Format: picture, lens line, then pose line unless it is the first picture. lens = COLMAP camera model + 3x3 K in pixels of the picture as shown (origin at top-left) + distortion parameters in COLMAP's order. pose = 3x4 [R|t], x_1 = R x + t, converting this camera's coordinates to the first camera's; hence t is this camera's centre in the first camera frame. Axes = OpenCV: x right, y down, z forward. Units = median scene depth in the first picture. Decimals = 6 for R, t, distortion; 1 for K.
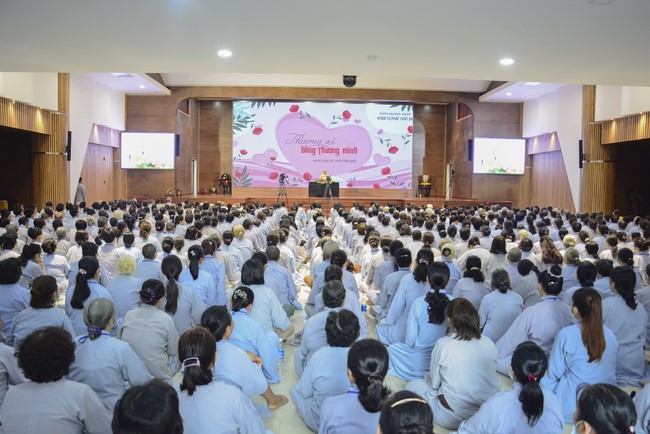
lens RADIAL K [[514.5, 0, 325.0], [0, 514.5, 217.0], [0, 0, 1]] dist [-0.149114, 0.122426]
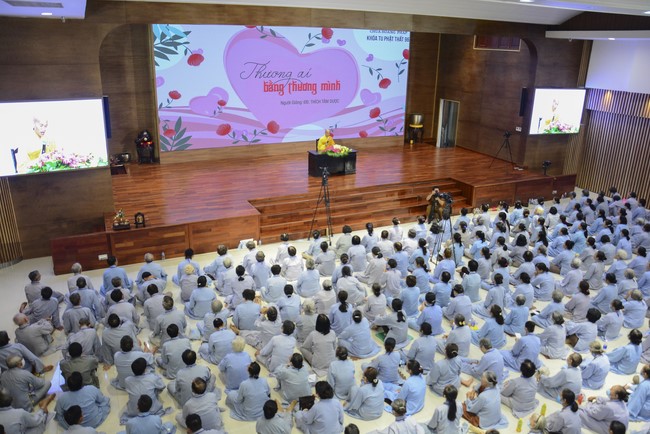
lens RADIAL K [[514.5, 0, 325.0], [0, 514.5, 217.0], [0, 0, 1]] dist [-0.149114, 0.122426]
pose [[0.915581, -0.125275, 0.382123, -0.244829], [0.014714, 0.960038, 0.279483, -0.153374], [-0.401865, -0.250267, 0.880835, 0.357440]]
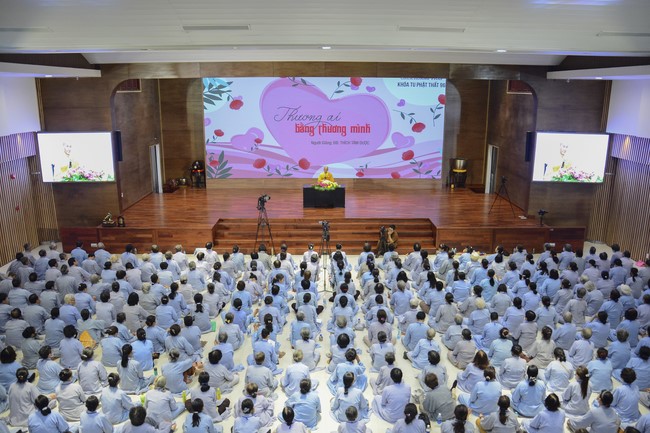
lens RADIAL K [[521.4, 0, 325.0], [0, 521.4, 216.5], [0, 0, 1]] dist [-0.151089, 0.113885]
pose [[0.999612, -0.005105, -0.027385, 0.017434], [0.010020, 0.983156, 0.182492, -0.143568], [0.025992, -0.182695, 0.982826, 0.233890]]
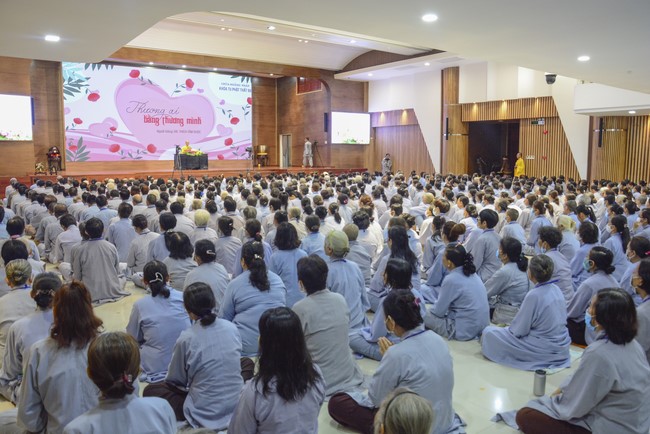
lens RADIAL K [[514.5, 0, 325.0], [0, 514.5, 217.0], [0, 0, 1]] dist [-0.149114, 0.122426]
pose [[0.824940, -0.079618, 0.559585, -0.299046], [0.046120, 0.996210, 0.073751, -0.008355], [-0.563336, -0.035033, 0.825485, 0.067167]]
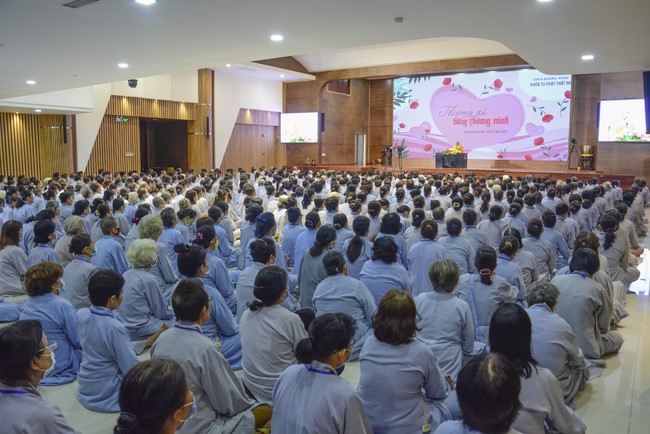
lens RADIAL K [[510.7, 0, 325.0], [0, 510.7, 217.0], [0, 0, 1]] dist [-0.151803, 0.119668]
pose [[0.807809, 0.062617, -0.586109, 0.347599], [-0.031669, 0.997516, 0.062921, 0.002976], [0.588593, -0.032266, 0.807785, 0.037389]]
